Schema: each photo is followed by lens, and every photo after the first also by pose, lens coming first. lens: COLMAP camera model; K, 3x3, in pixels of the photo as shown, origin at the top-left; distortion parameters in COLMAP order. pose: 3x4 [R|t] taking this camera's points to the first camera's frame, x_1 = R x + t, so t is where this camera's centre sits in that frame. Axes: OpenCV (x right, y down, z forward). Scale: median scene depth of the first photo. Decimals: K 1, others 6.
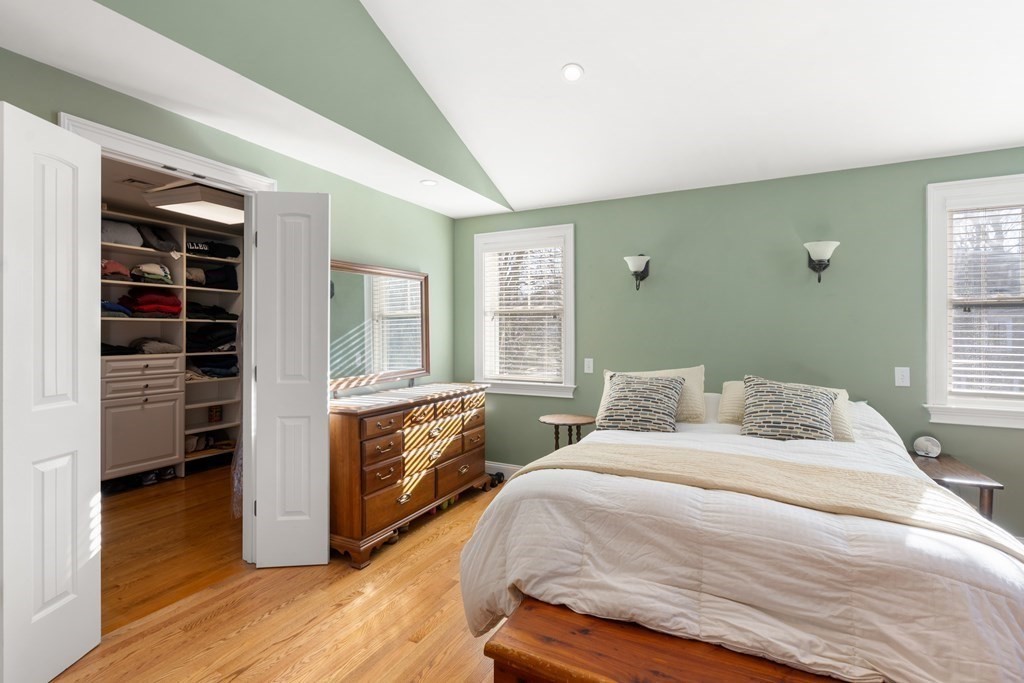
lens RADIAL K [[474.0, 0, 510.6], [0, 474.0, 336.4], [0, 0, 1]] dist [-0.000316, 0.000662]
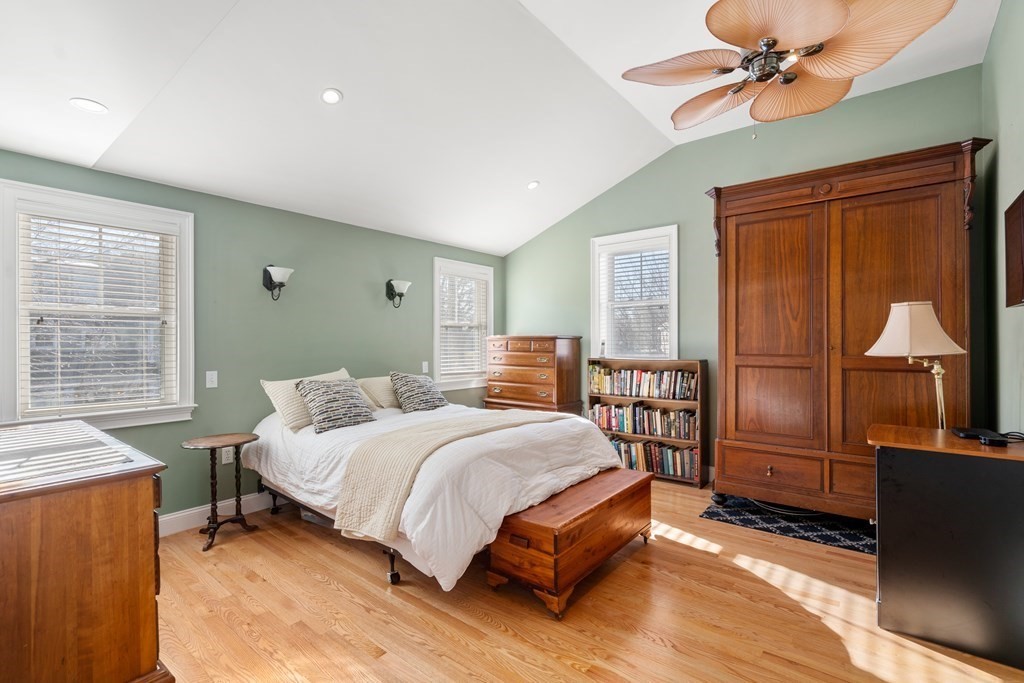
lens RADIAL K [[464.4, 0, 512.0], [0, 464.4, 341.5], [0, 0, 1]] dist [-0.003539, -0.000649]
pose [[0.214515, -0.004272, 0.976711, -0.768402], [0.012610, 0.999919, 0.001604, -0.004205], [-0.976639, 0.011973, 0.214552, 0.368805]]
